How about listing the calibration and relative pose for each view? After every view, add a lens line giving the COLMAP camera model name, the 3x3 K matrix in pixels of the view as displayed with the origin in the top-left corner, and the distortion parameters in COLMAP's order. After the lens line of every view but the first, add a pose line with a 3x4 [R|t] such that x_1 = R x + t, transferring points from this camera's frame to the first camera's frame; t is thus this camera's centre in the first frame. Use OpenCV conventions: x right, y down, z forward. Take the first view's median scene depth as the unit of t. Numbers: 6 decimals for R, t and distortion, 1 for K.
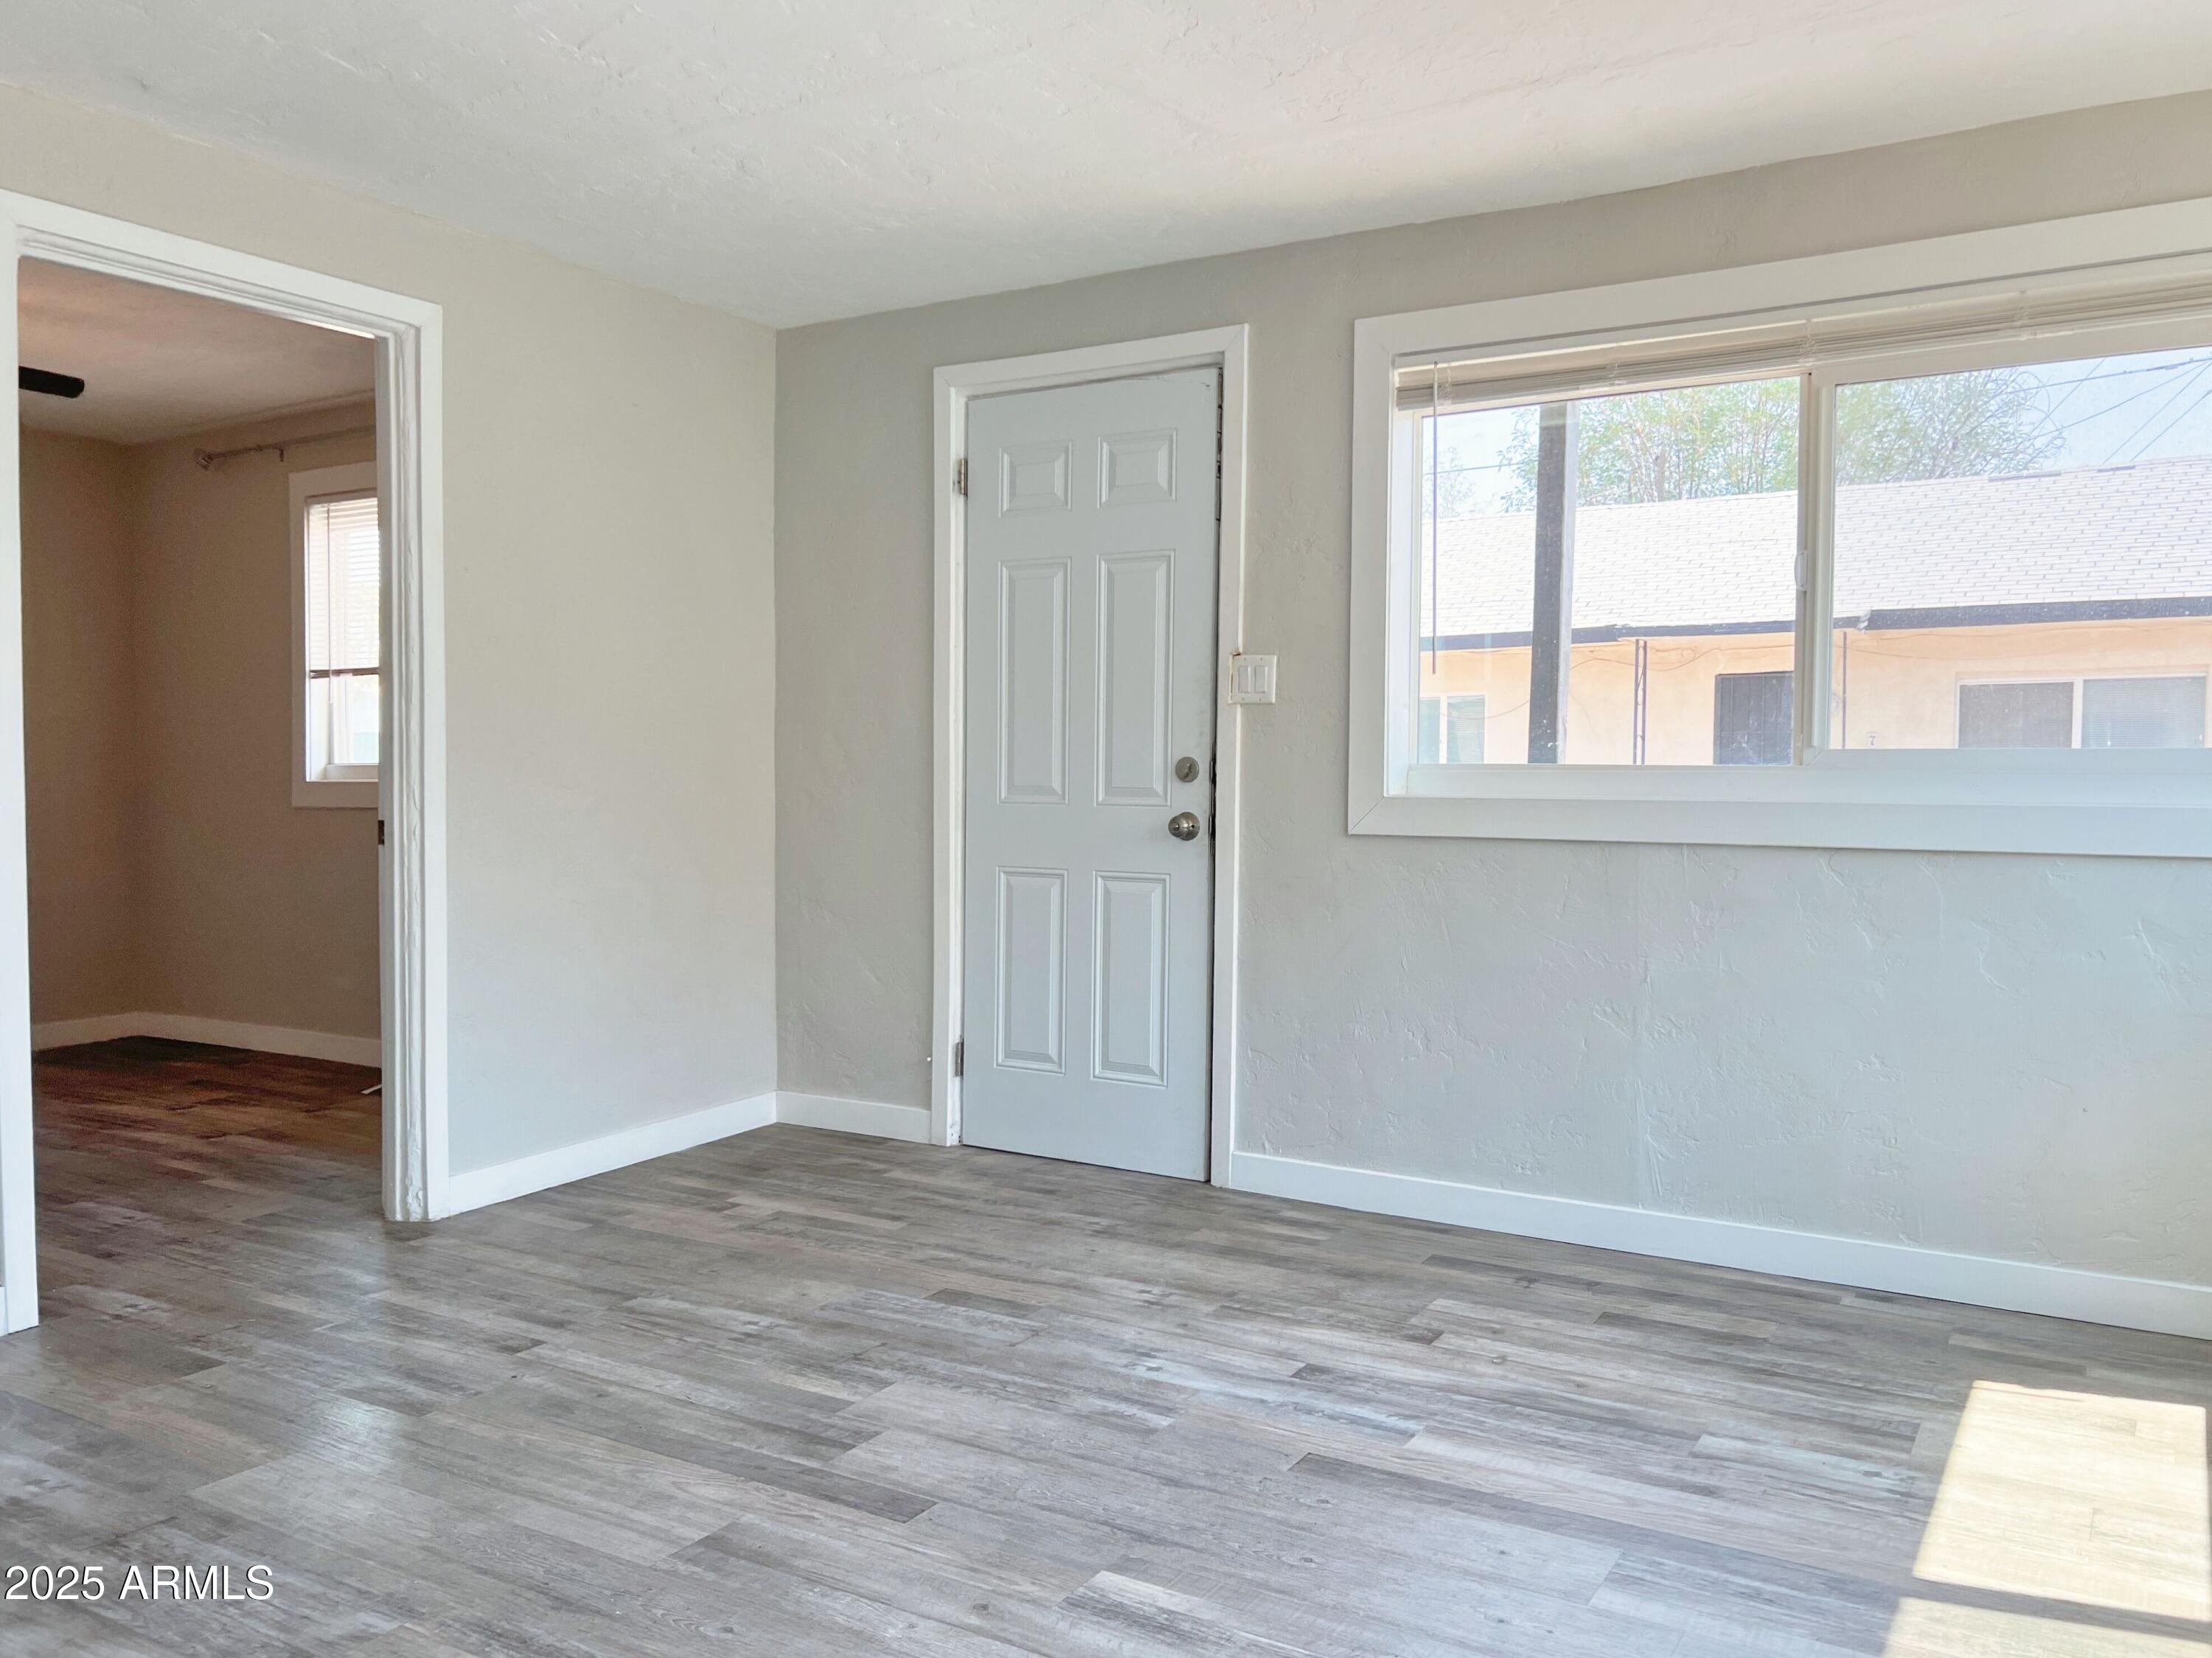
lens RADIAL K [[1714.1, 0, 1103.9], [0, 1714.1, 843.8], [0, 0, 1]] dist [0.053223, -0.082357]
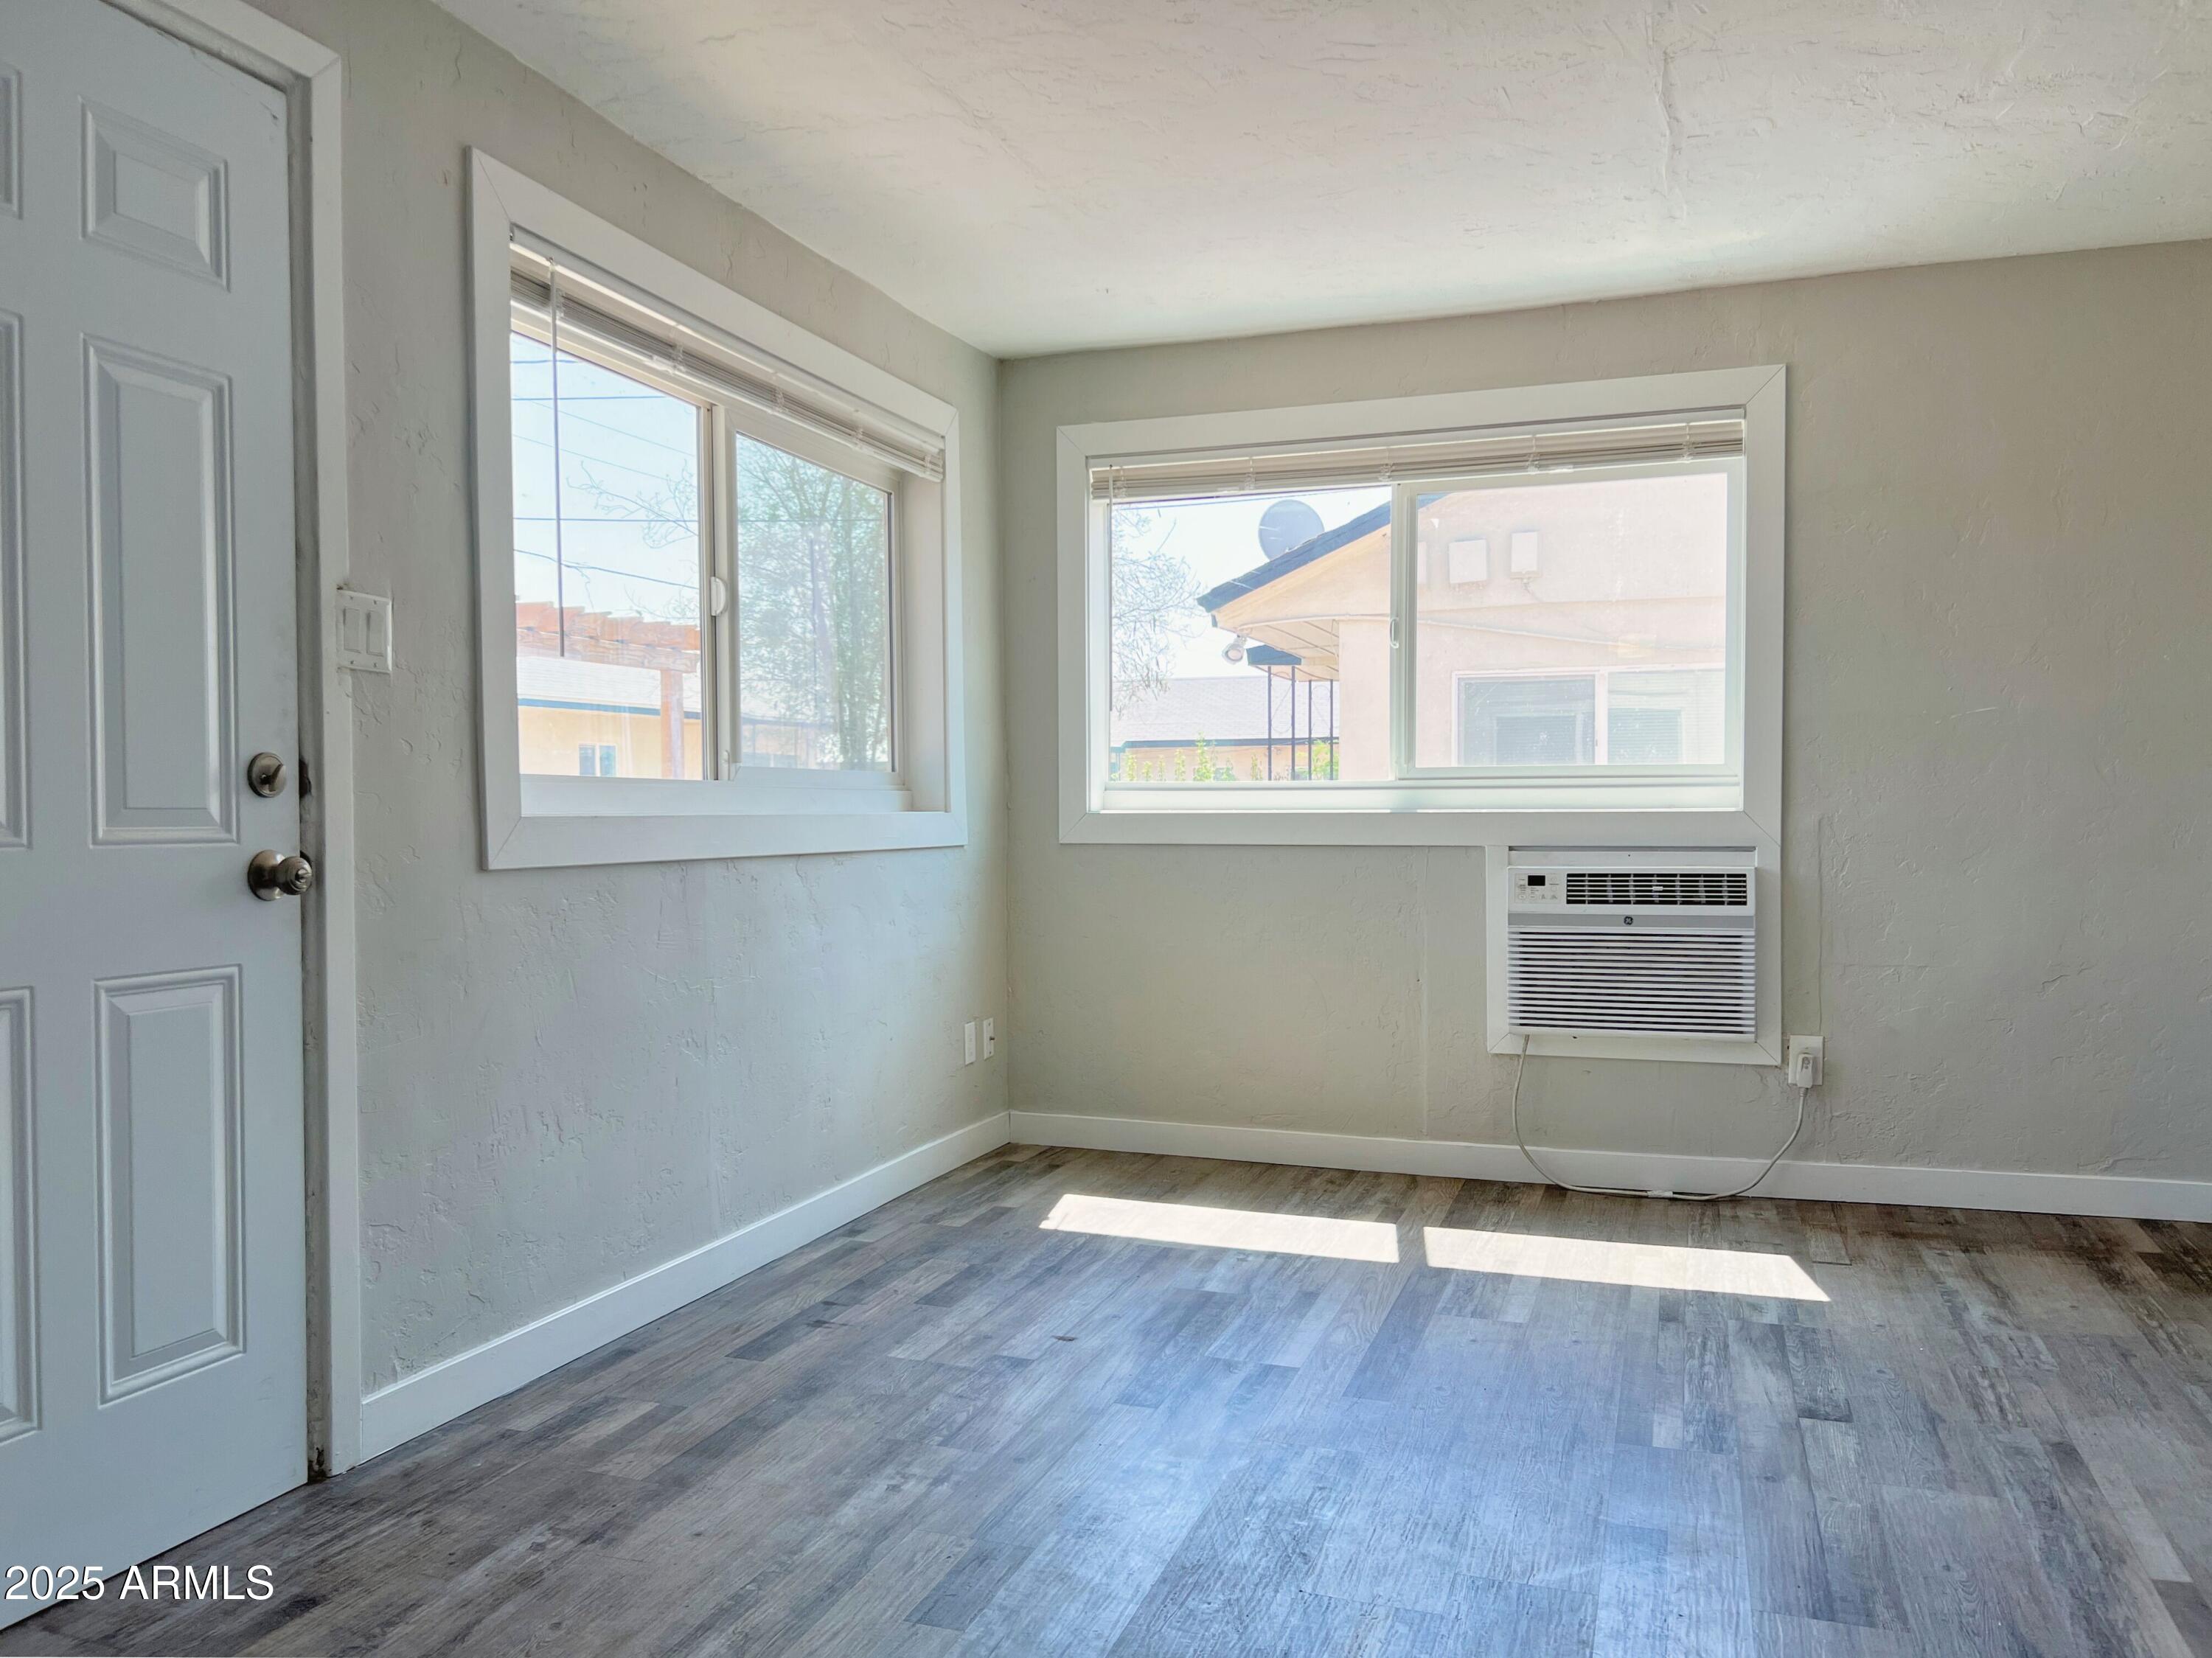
lens RADIAL K [[1681.8, 0, 1095.3], [0, 1681.8, 831.3], [0, 0, 1]] dist [0.039342, -0.039682]
pose [[-0.214311, -0.021884, 0.976520, -0.685984], [0.042039, 0.998616, 0.031605, -0.038353], [-0.975860, 0.047825, -0.213094, 1.044285]]
